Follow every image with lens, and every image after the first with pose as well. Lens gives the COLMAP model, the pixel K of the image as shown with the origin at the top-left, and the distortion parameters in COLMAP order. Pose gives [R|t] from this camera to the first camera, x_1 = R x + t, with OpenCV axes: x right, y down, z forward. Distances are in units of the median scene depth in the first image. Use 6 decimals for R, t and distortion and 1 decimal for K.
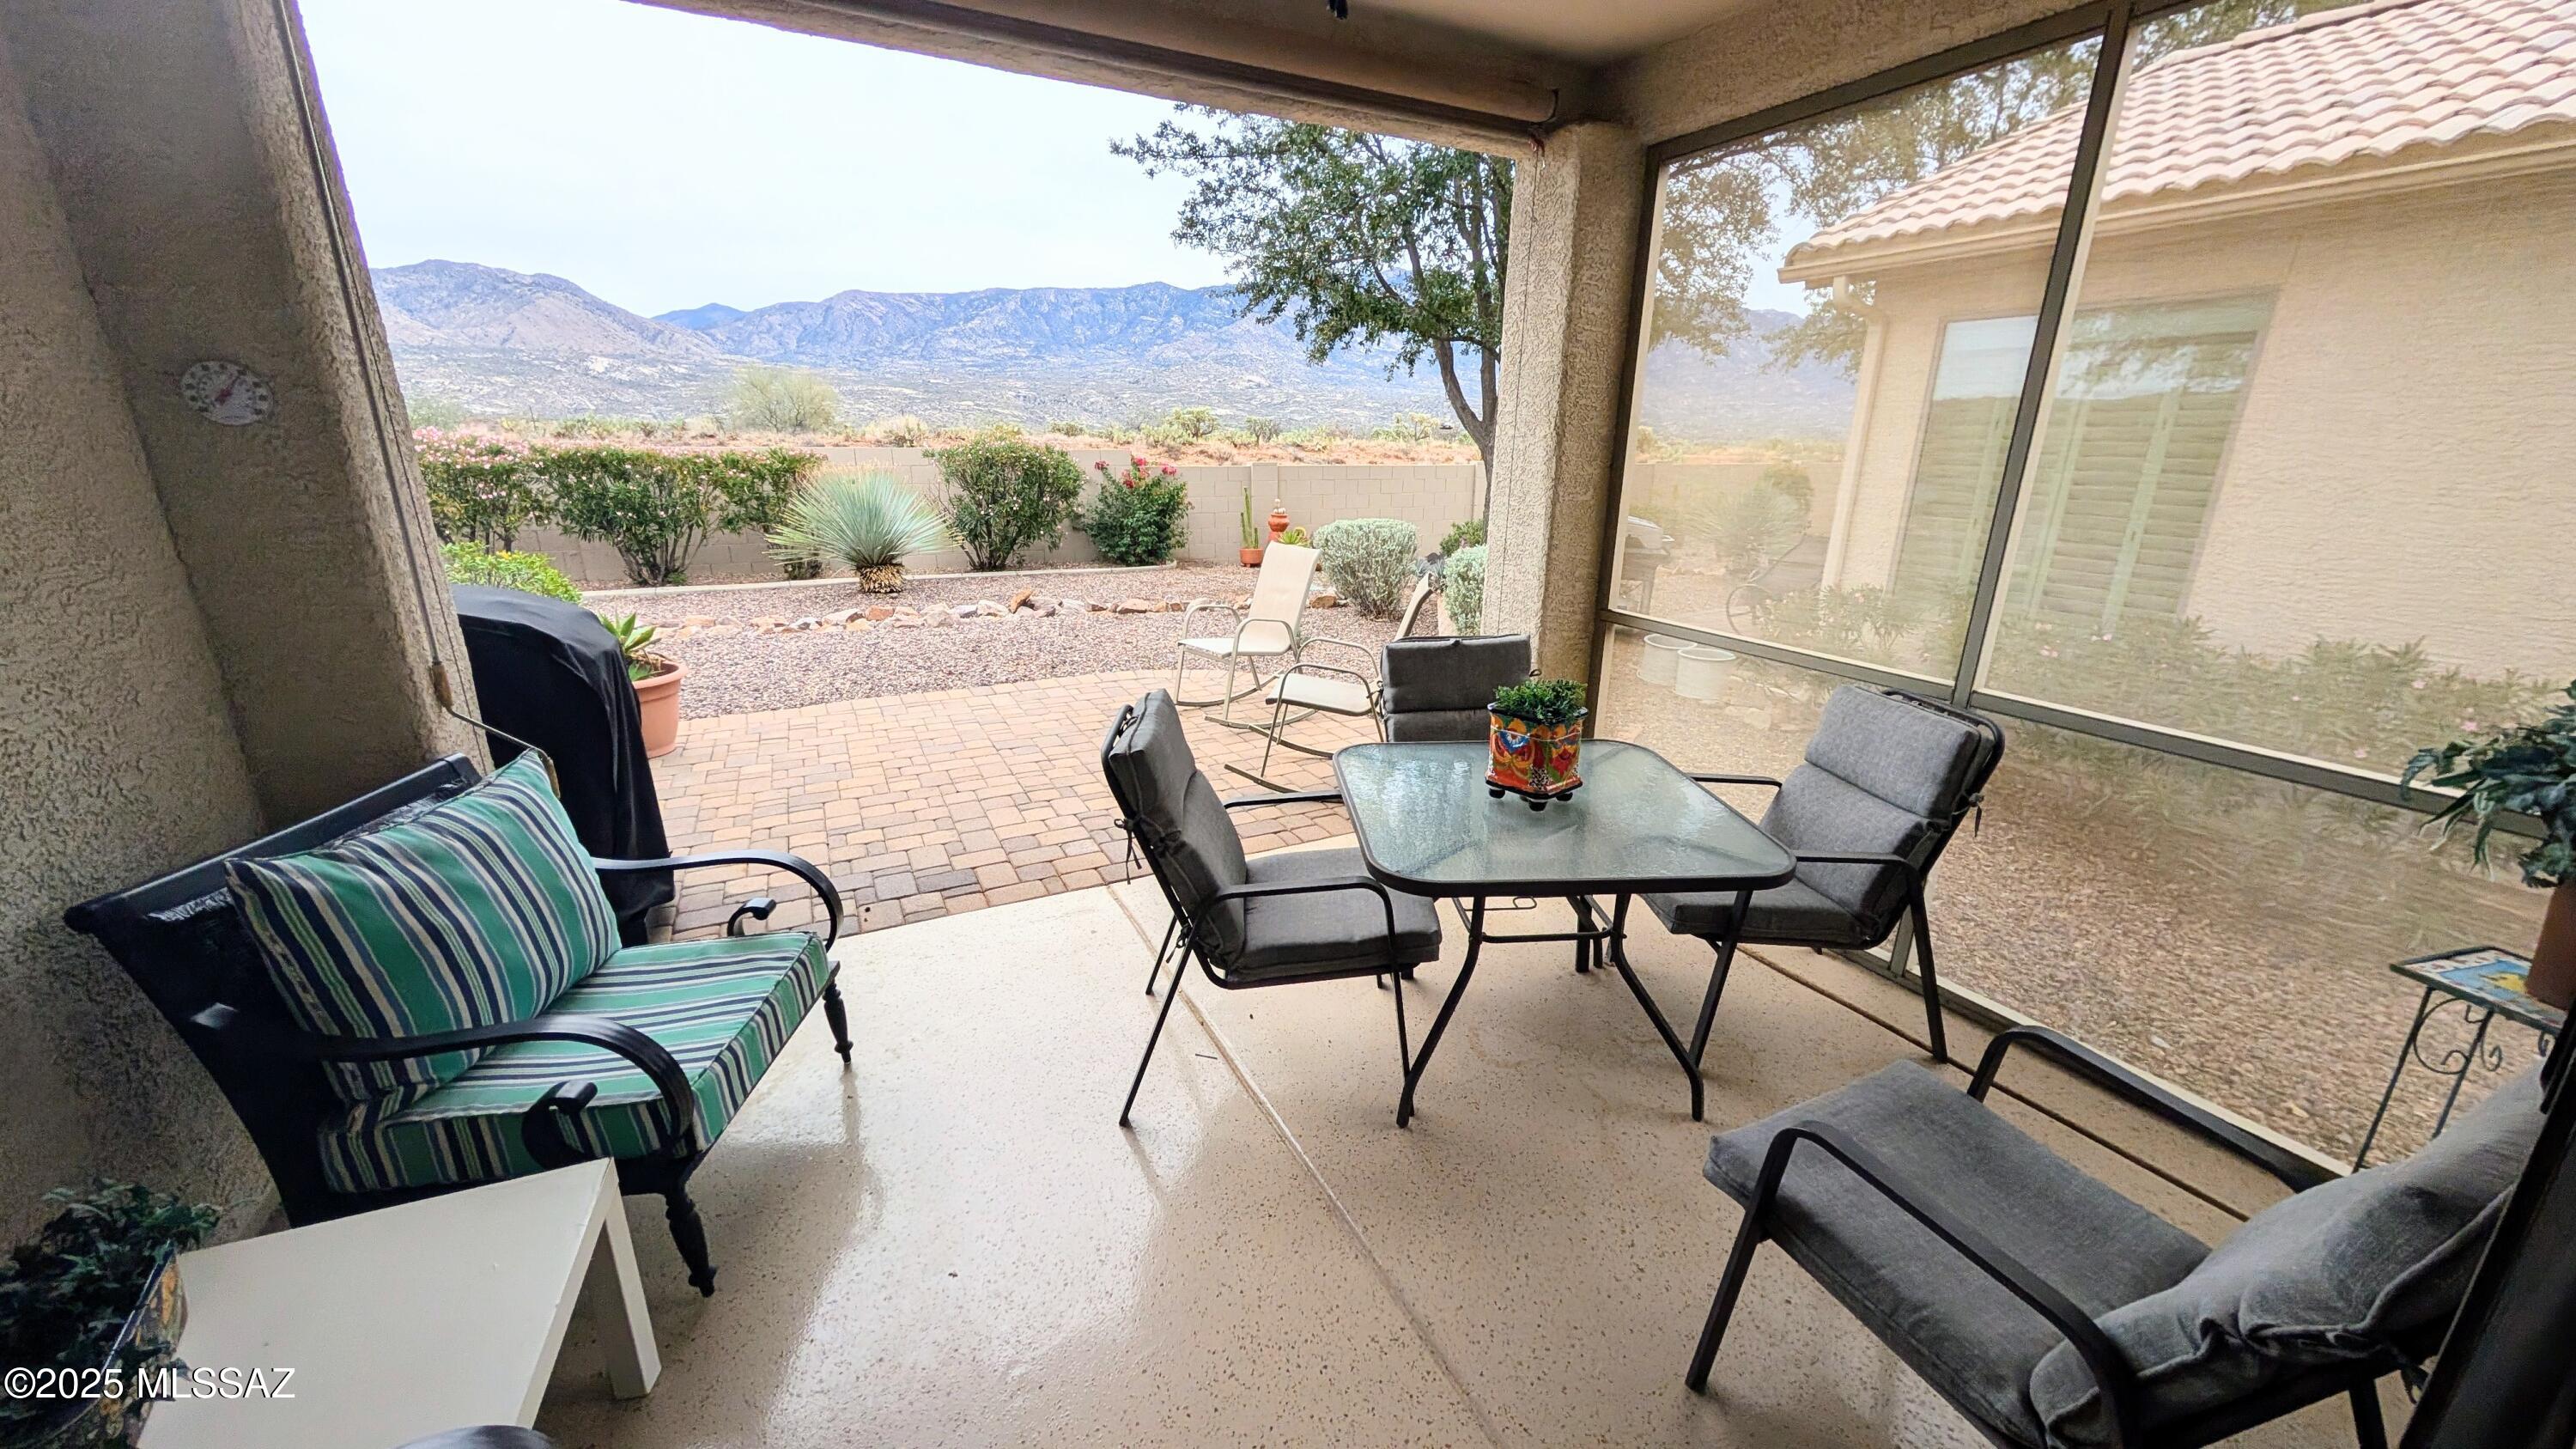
lens RADIAL K [[936.6, 0, 1295.4], [0, 936.6, 721.8], [0, 0, 1]] dist [0.000107, 0.000496]
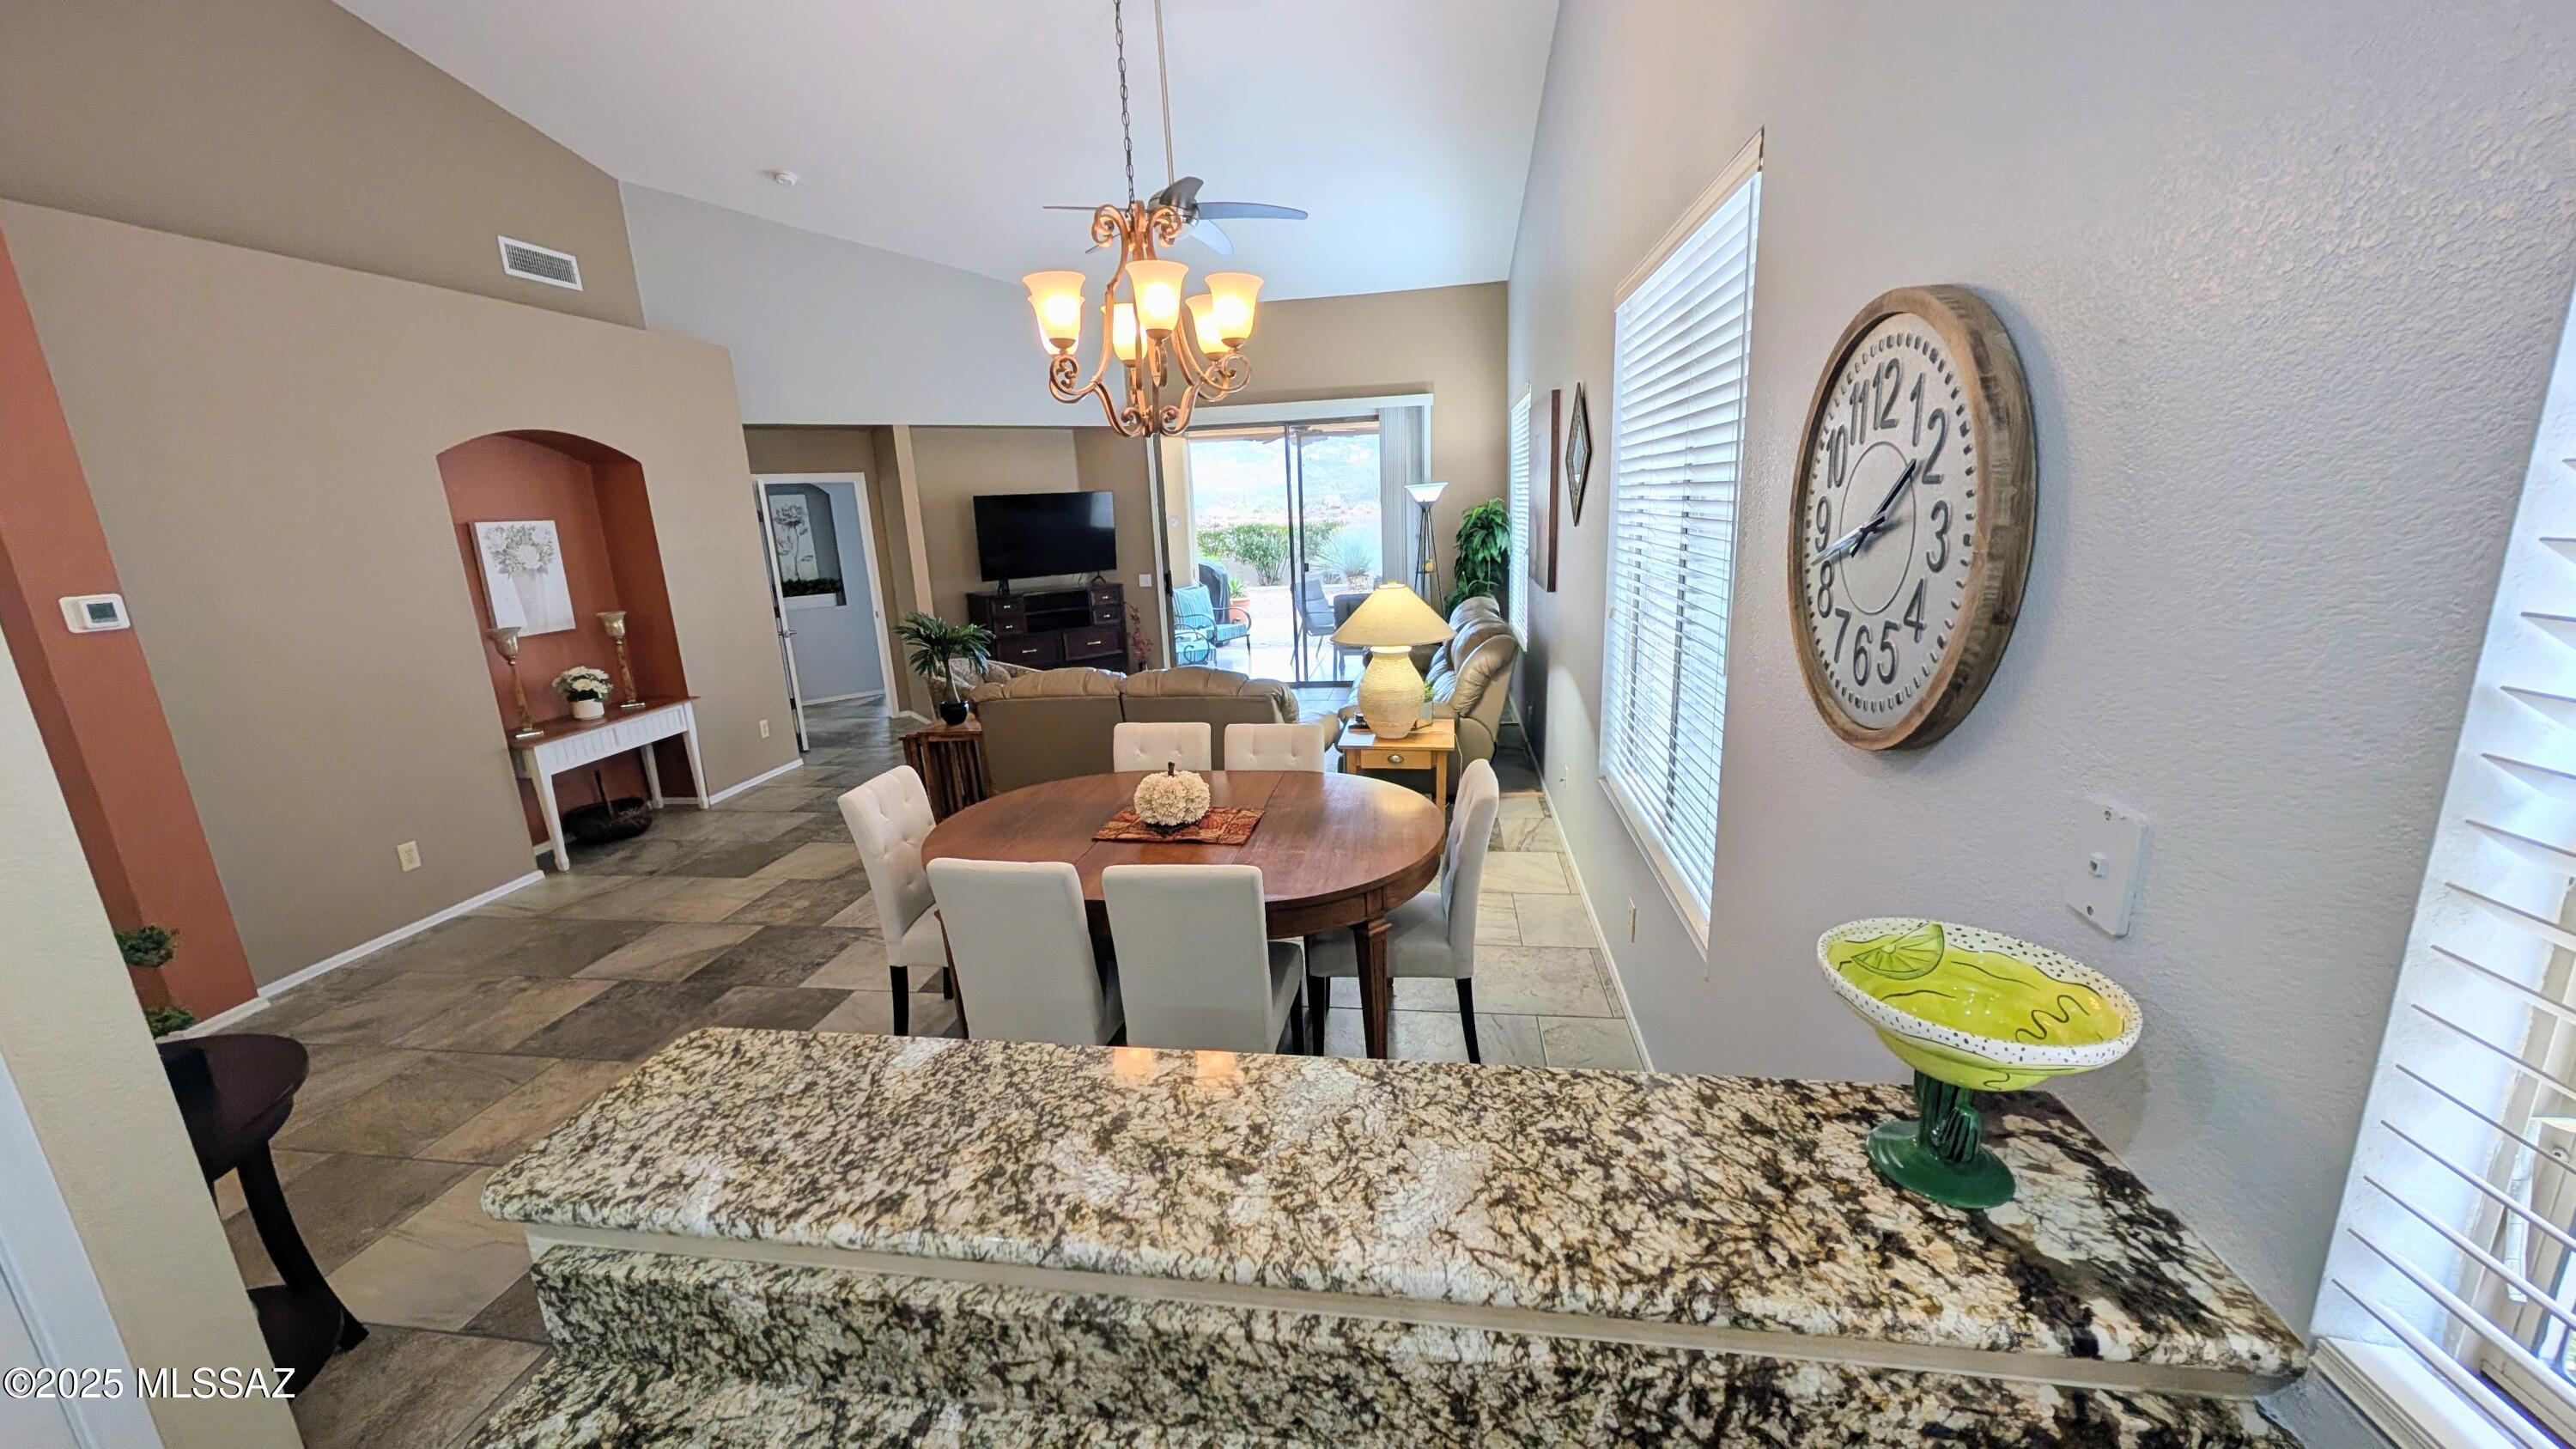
lens RADIAL K [[936.6, 0, 1289.6], [0, 936.6, 726.2], [0, 0, 1]] dist [0.000107, 0.000496]
pose [[0.810996, 0.091440, -0.577861, 0.597643], [-0.118794, 0.992872, -0.009610, 0.180553], [0.572864, 0.076441, 0.816079, -0.660827]]
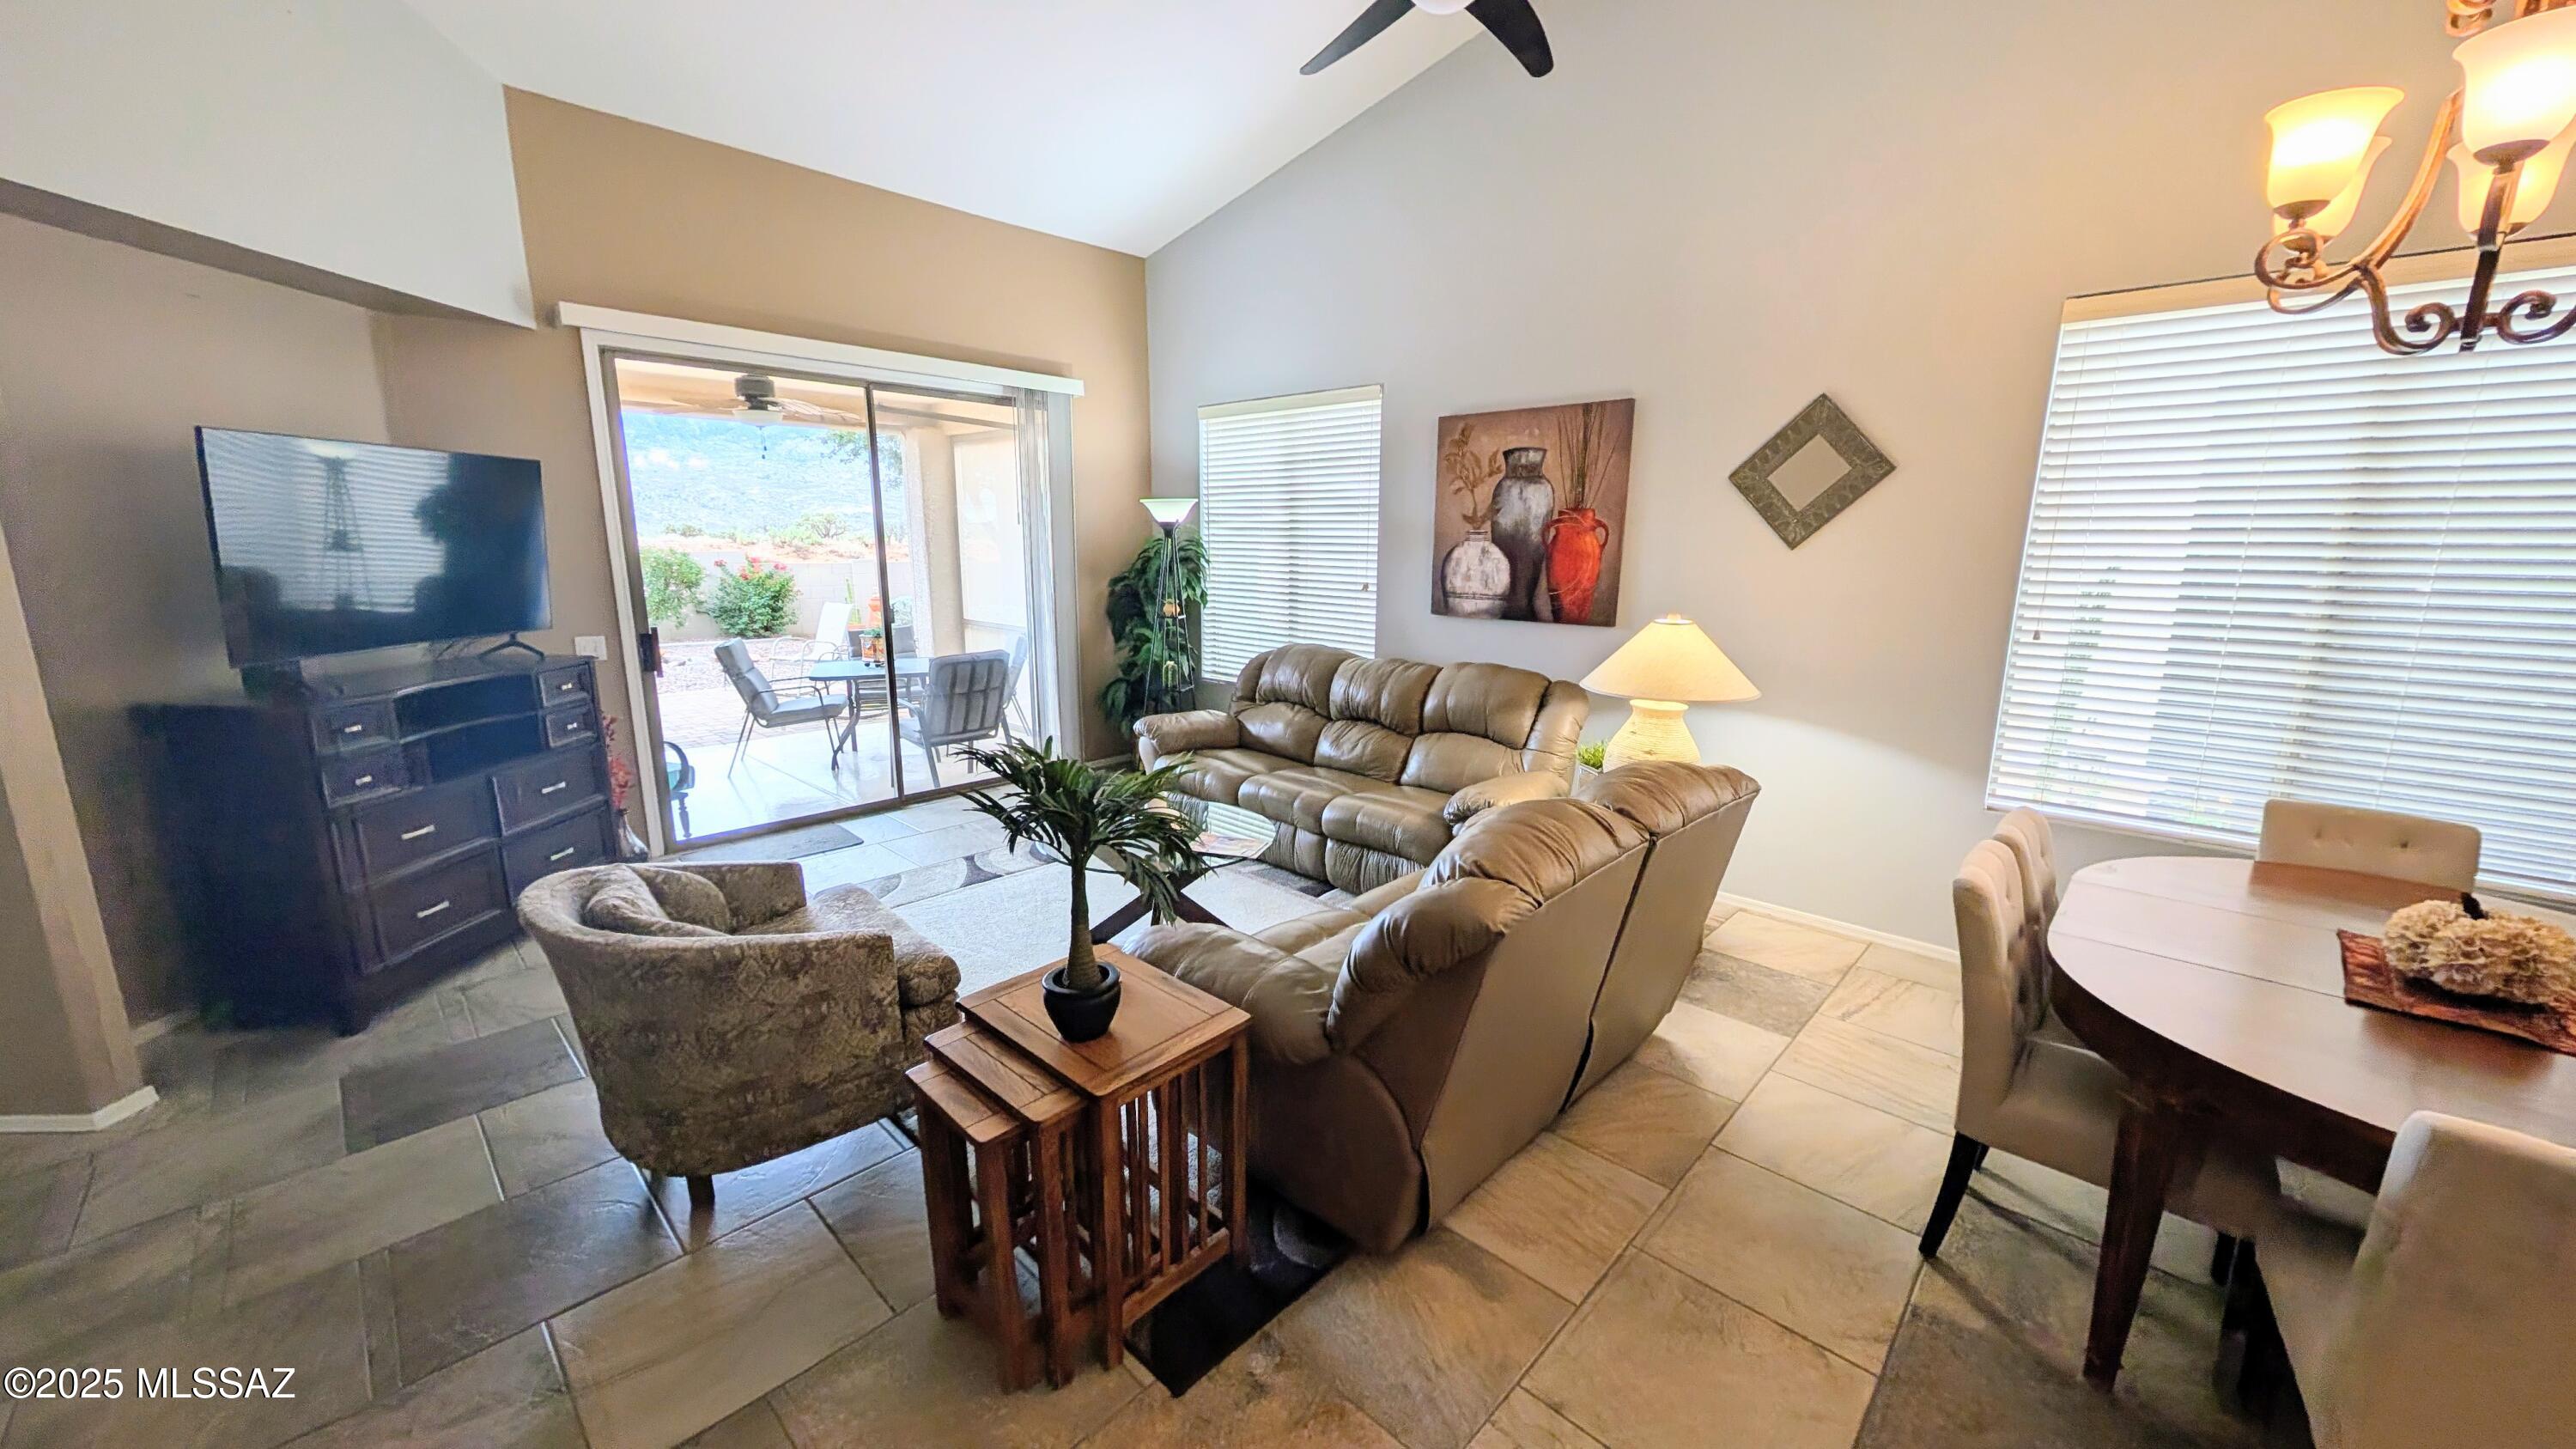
lens RADIAL K [[936.6, 0, 1292.0], [0, 936.6, 727.3], [0, 0, 1]] dist [0.000107, 0.000496]
pose [[0.943132, -0.069364, 0.325100, 0.122985], [0.098945, 0.992237, -0.075339, 0.153095], [-0.317350, 0.103222, 0.942674, -0.538812]]
